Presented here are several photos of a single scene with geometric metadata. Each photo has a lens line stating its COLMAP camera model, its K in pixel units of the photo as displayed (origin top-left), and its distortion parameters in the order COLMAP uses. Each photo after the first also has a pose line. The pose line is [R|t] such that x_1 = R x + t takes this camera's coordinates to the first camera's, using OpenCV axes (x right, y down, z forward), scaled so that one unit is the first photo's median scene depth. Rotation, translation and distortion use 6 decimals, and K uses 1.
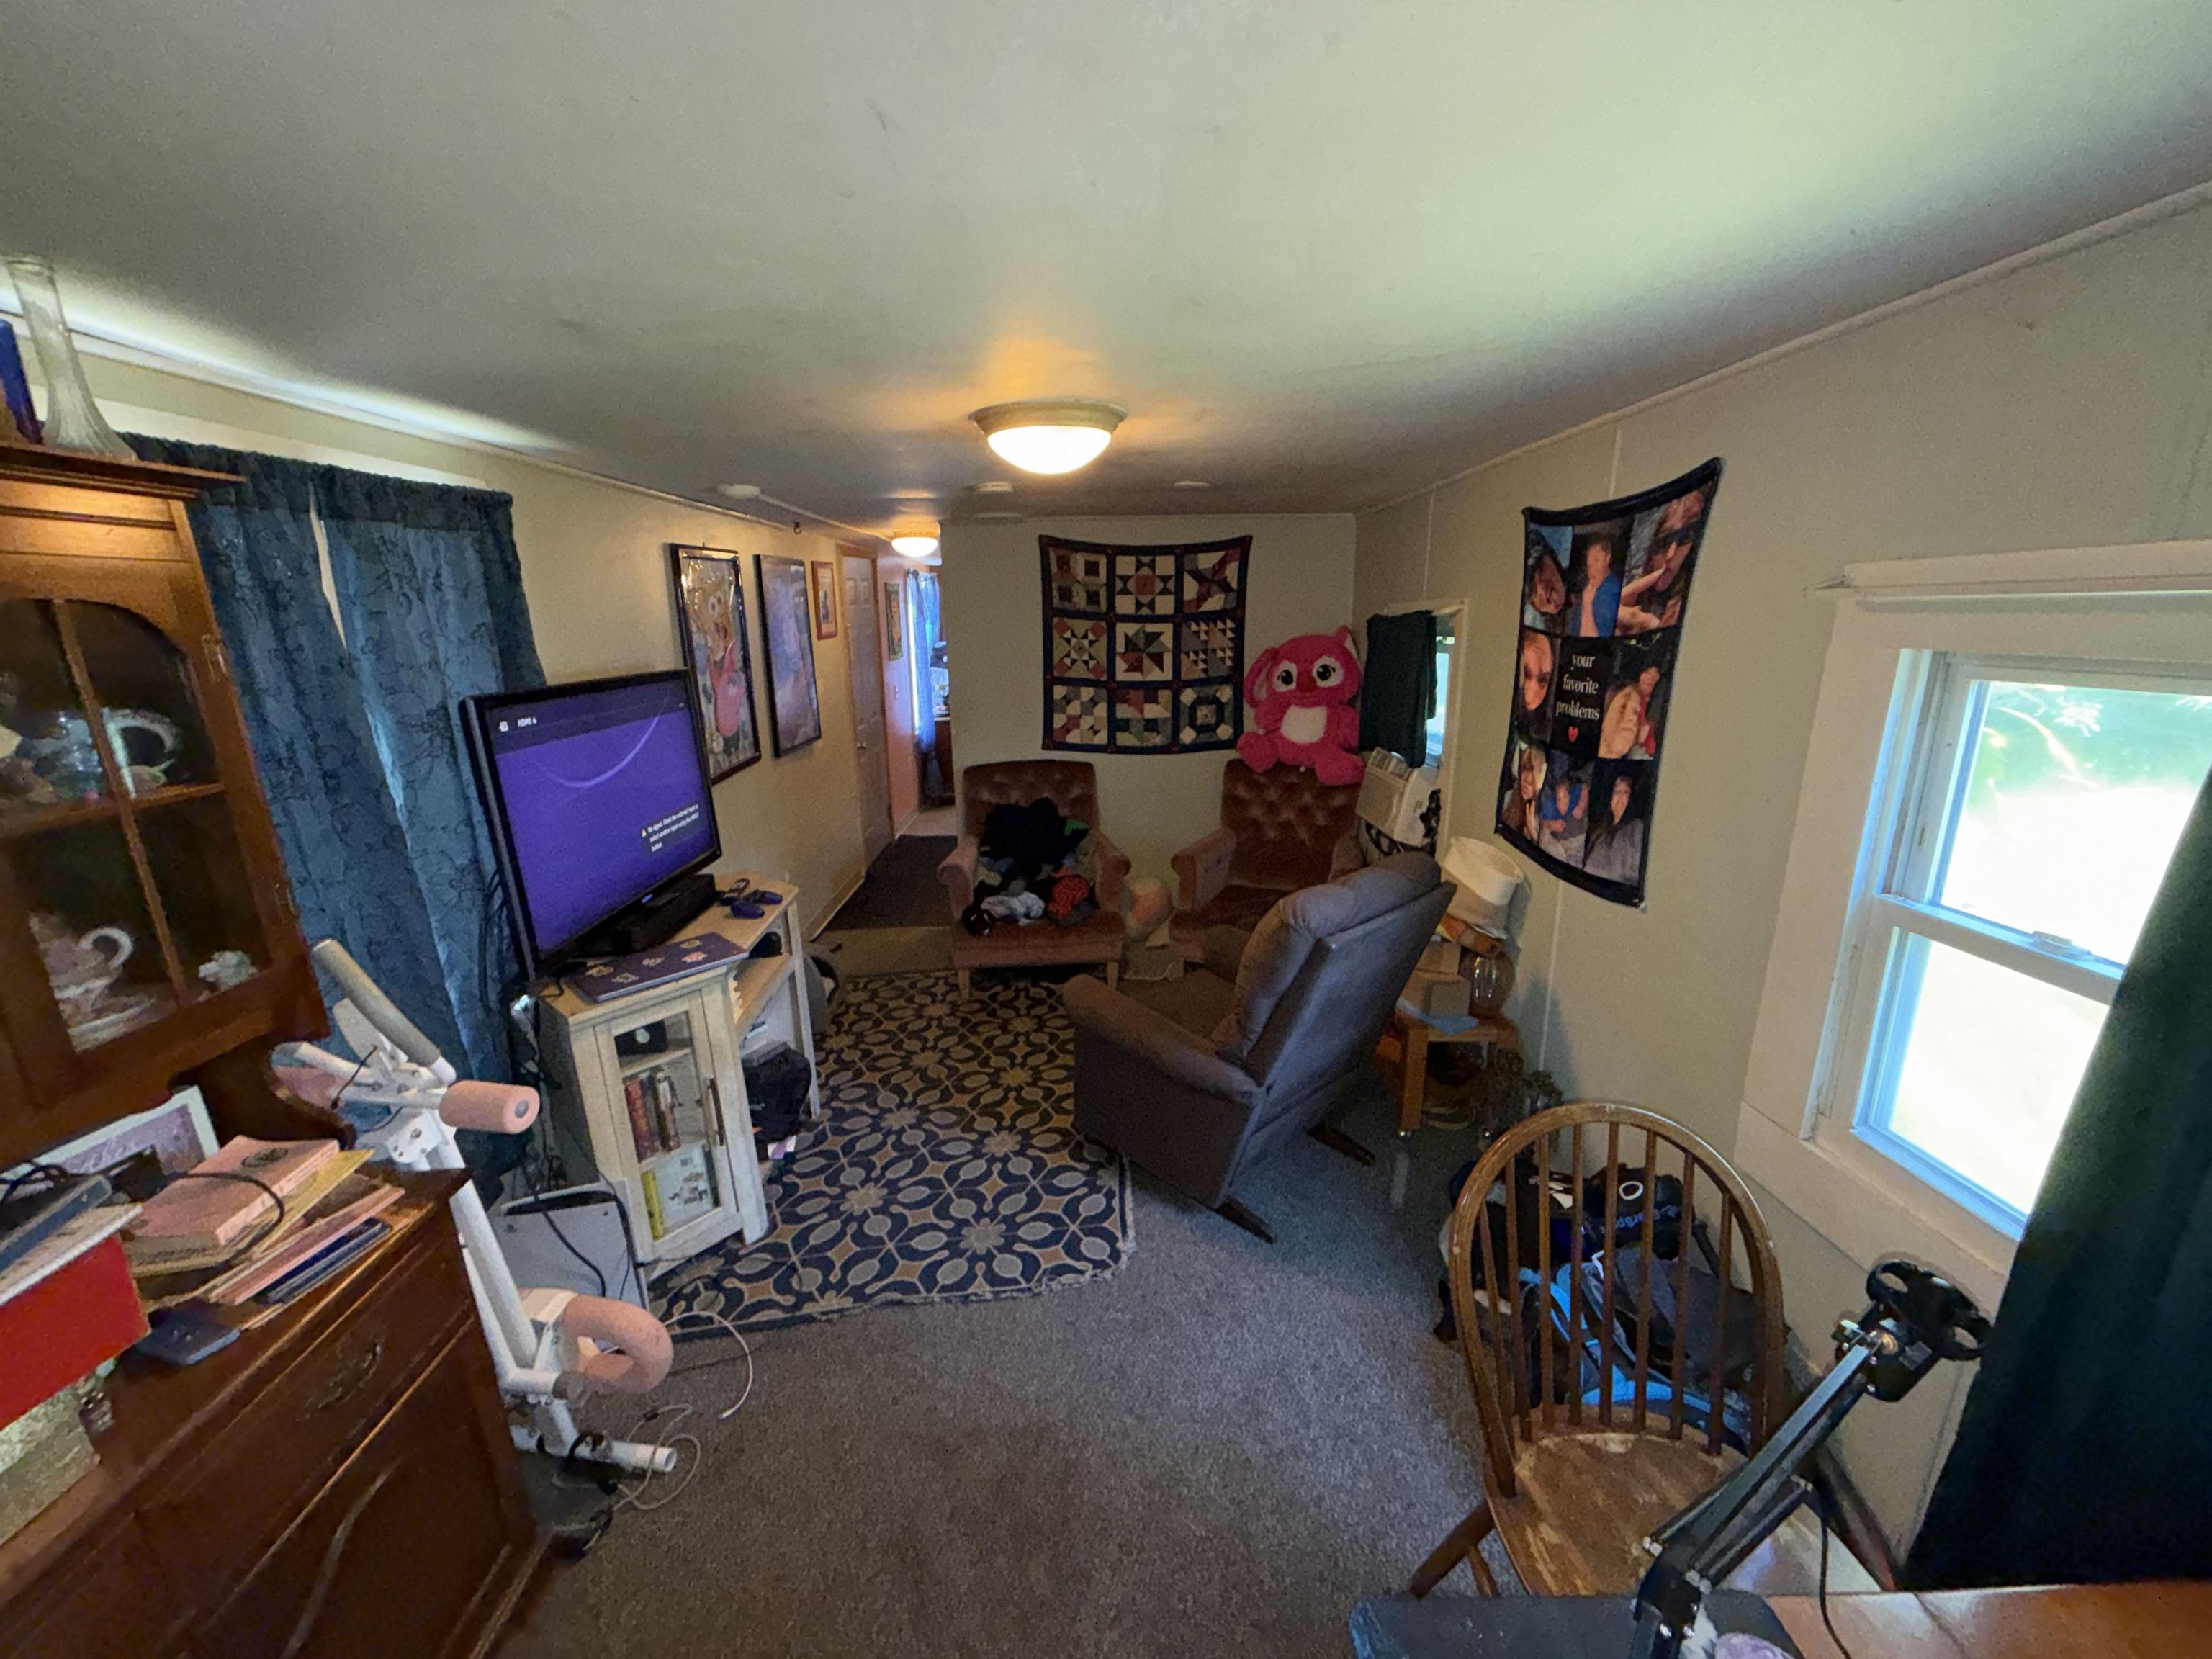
lens RADIAL K [[875.2, 0, 1104.2], [0, 875.2, 827.3], [0, 0, 1]] dist [-0.002900, 0.001135]
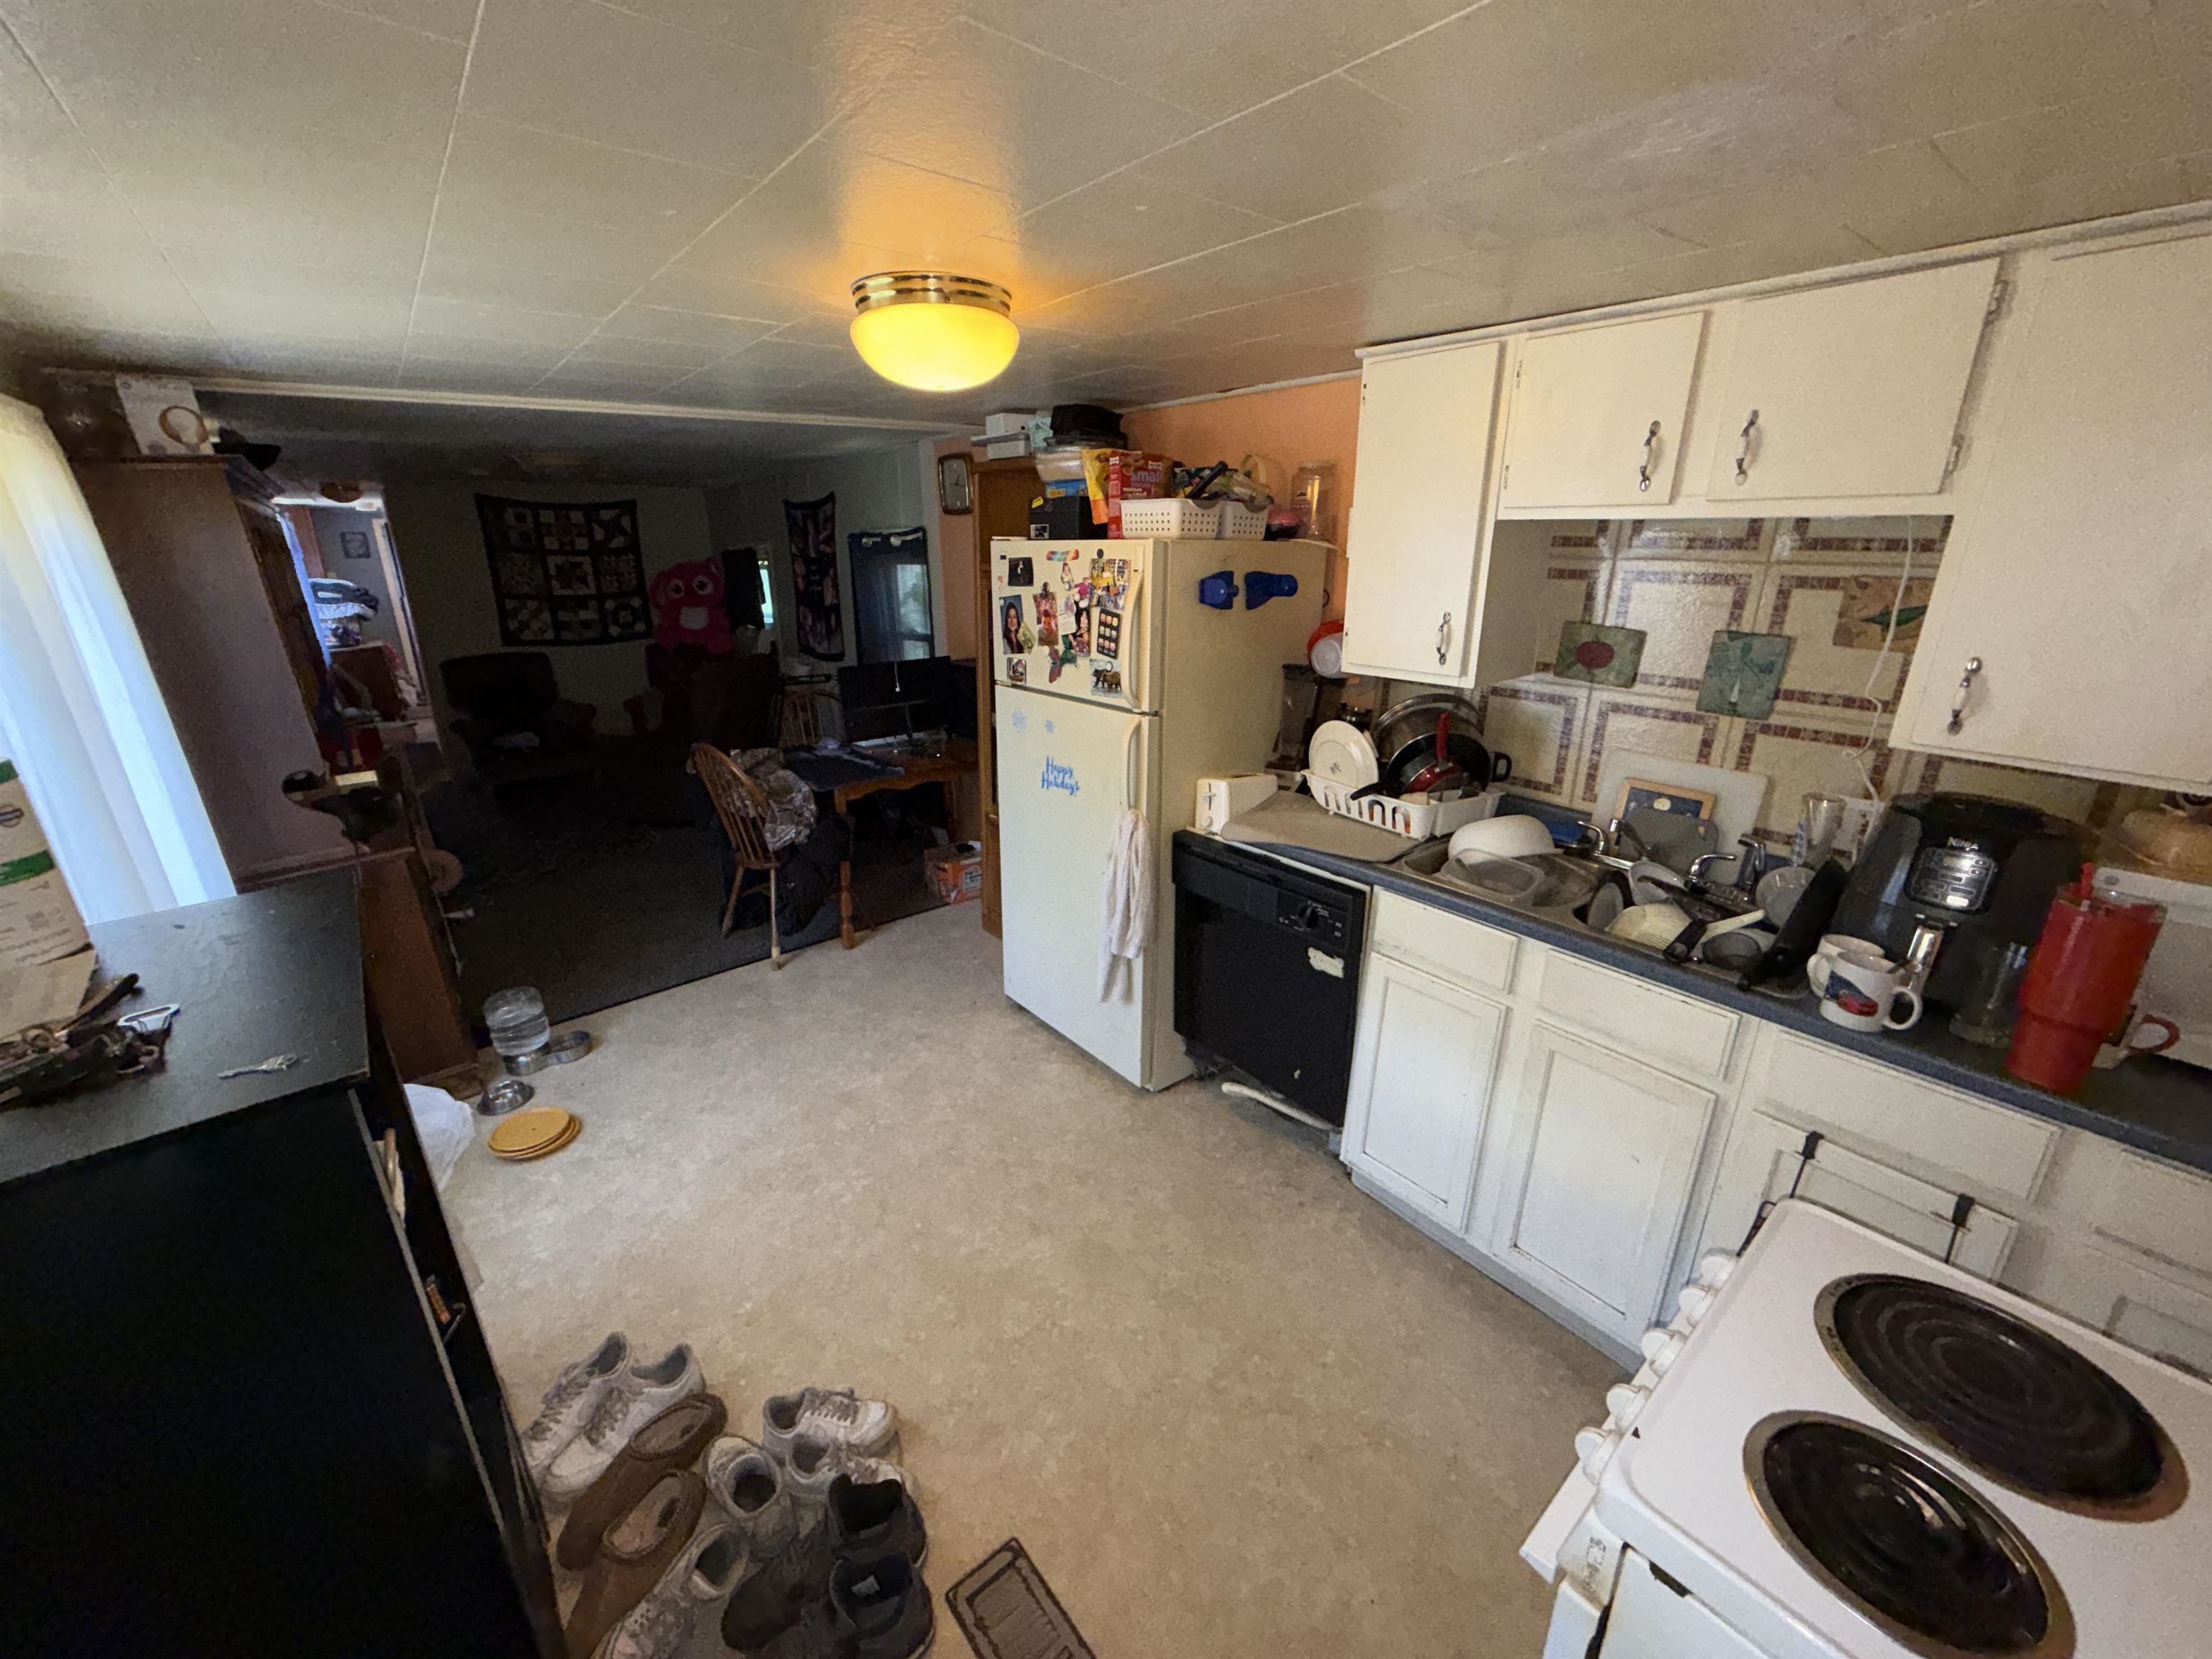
lens RADIAL K [[875.2, 0, 1099.4], [0, 875.2, 827.7], [0, 0, 1]] dist [-0.002900, 0.001135]
pose [[0.786026, -0.181369, 0.590989, -0.338295], [0.145714, 0.983414, 0.107998, 0.318526], [-0.600775, 0.001226, 0.799417, -1.210968]]
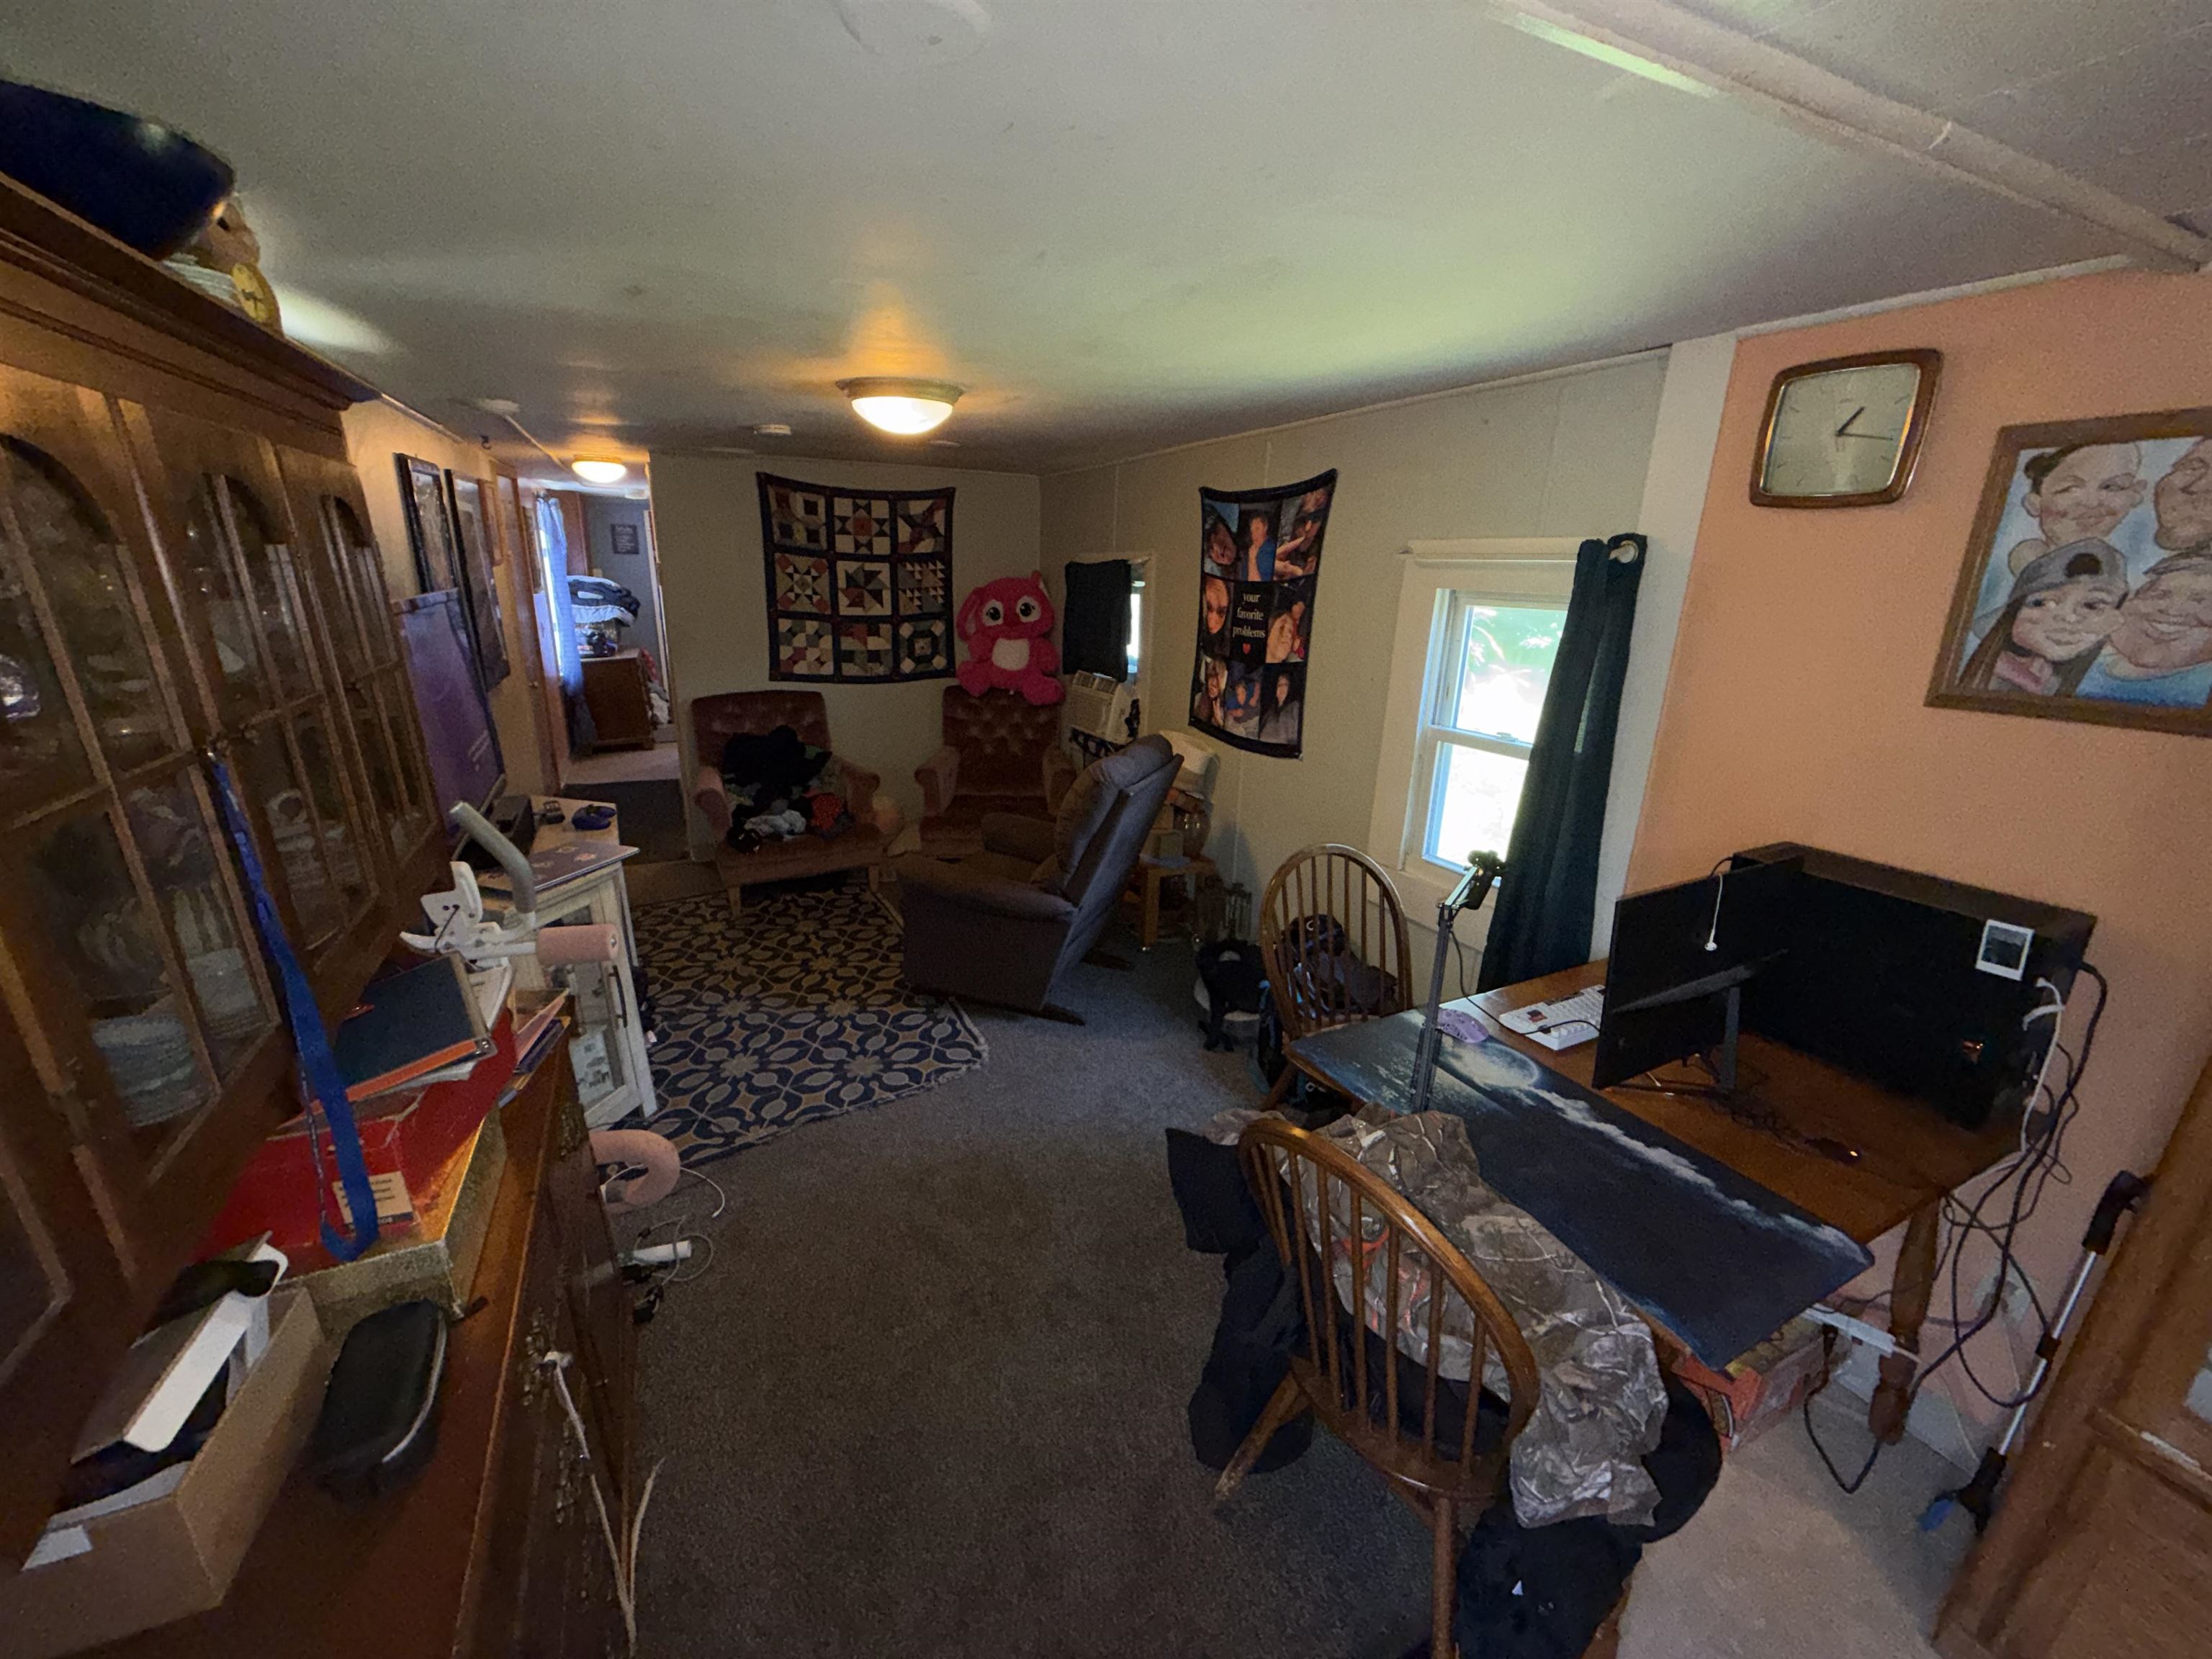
lens RADIAL K [[875.2, 0, 1096.1], [0, 875.2, 827.9], [0, 0, 1]] dist [-0.002900, 0.001135]
pose [[0.903346, -0.087922, 0.419805, -0.288852], [0.064293, 0.995463, 0.070138, 0.063574], [-0.424067, -0.036369, 0.904900, -0.199816]]
